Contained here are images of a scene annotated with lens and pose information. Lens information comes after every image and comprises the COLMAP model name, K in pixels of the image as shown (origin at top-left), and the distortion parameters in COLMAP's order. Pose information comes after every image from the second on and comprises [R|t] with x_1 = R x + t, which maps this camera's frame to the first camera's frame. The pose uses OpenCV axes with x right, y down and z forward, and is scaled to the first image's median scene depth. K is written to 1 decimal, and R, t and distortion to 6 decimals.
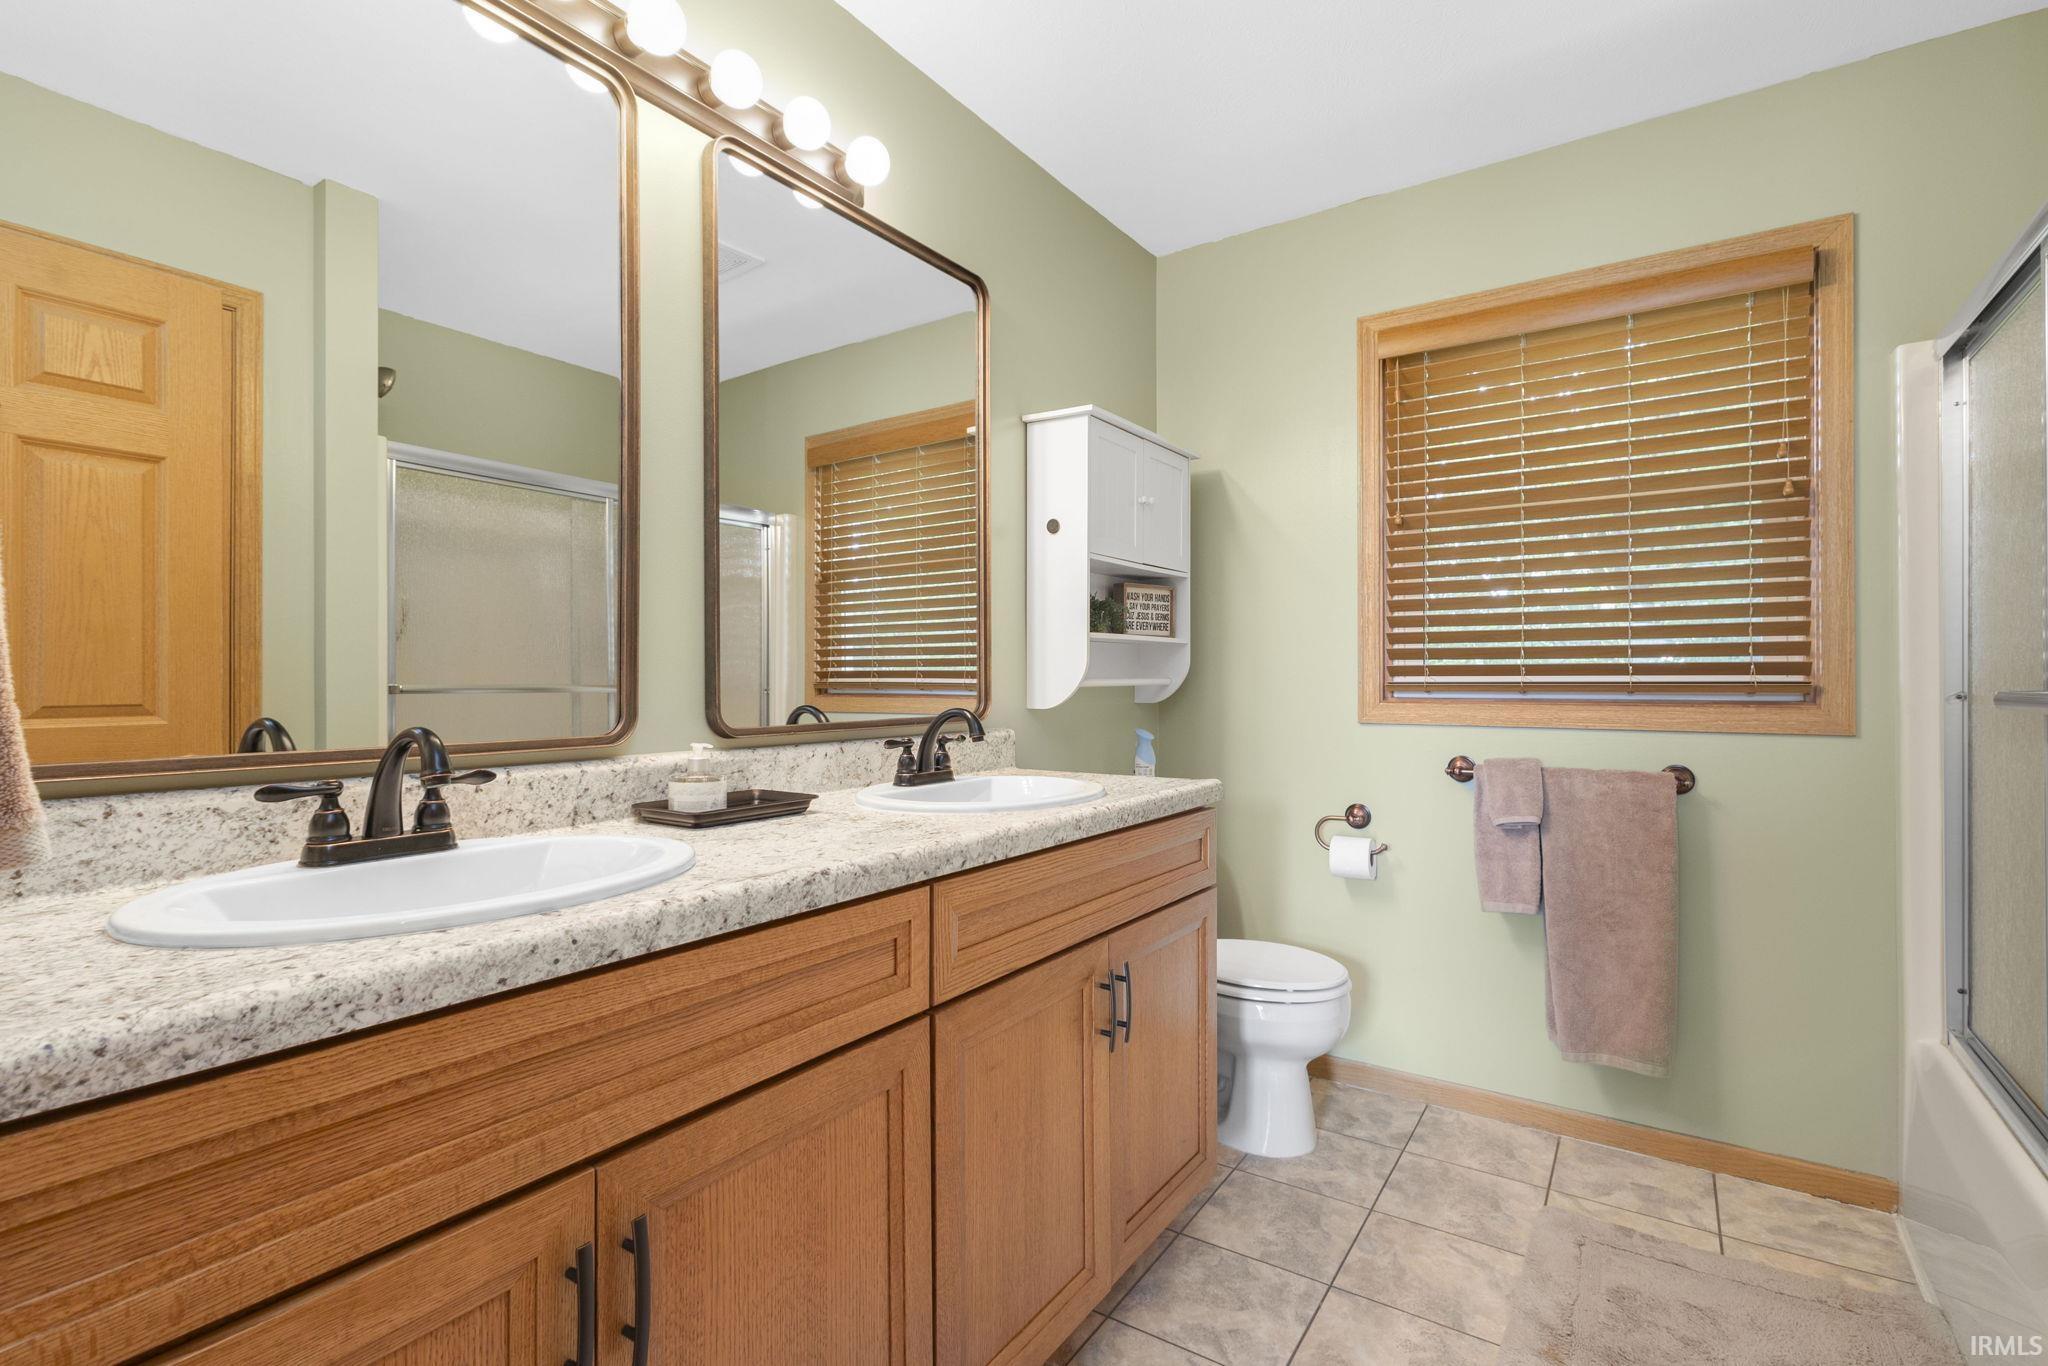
lens RADIAL K [[948.6, 0, 1030.3], [0, 948.6, 689.0], [0, 0, 1]] dist [0.009881, -0.003769]
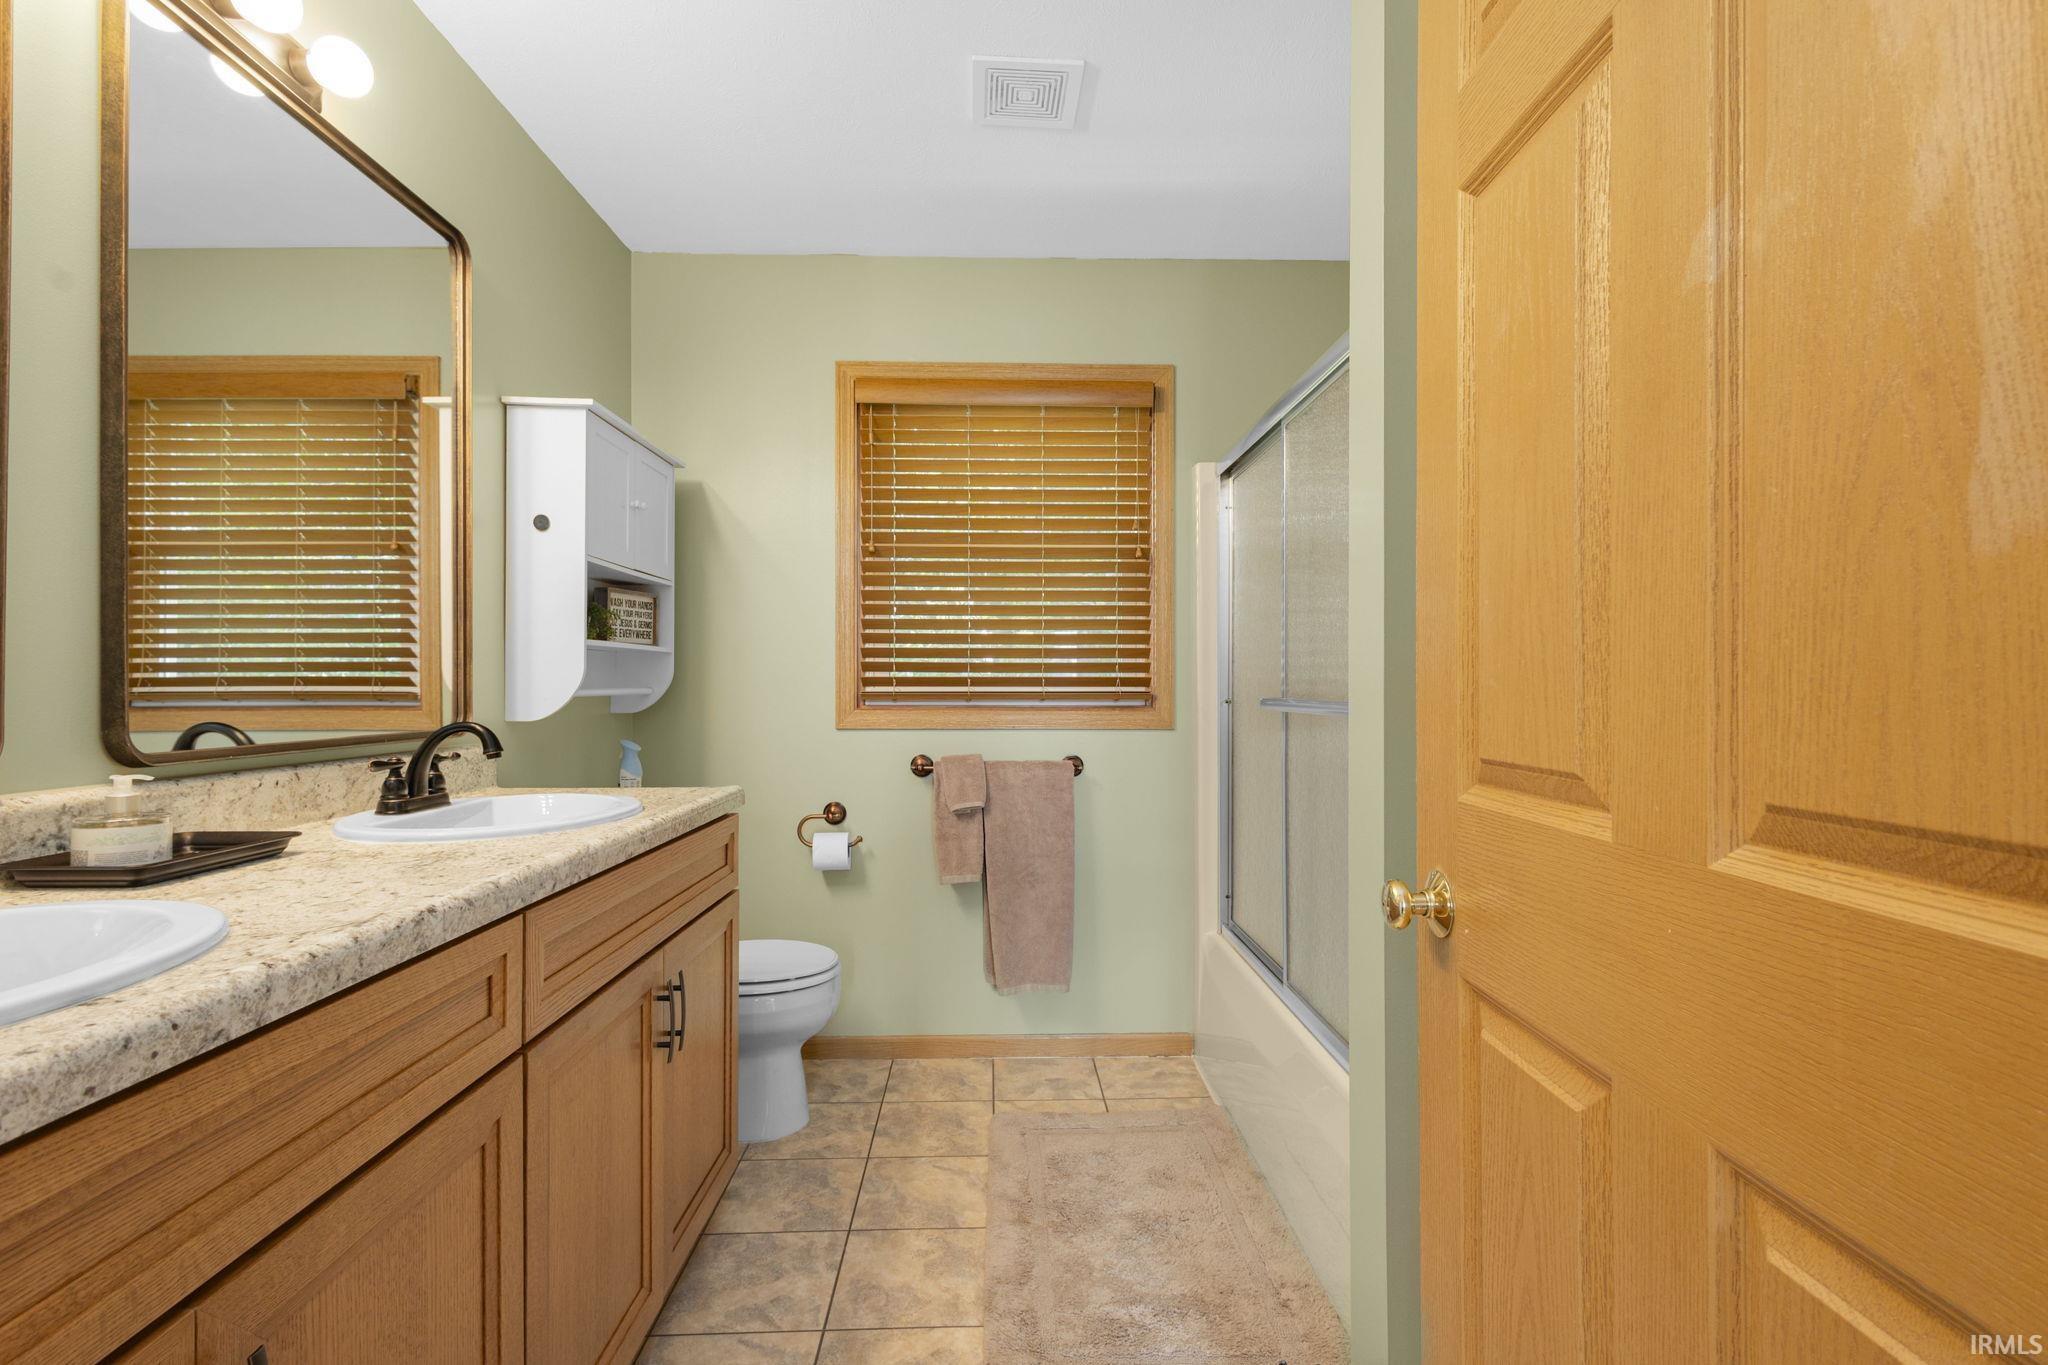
lens RADIAL K [[948.6, 0, 1020.1], [0, 948.6, 701.8], [0, 0, 1]] dist [0.009881, -0.003769]
pose [[0.808690, -0.006903, 0.588195, -0.164050], [0.003936, 0.999972, 0.006324, -0.002068], [-0.588222, -0.002799, 0.808695, -0.020630]]
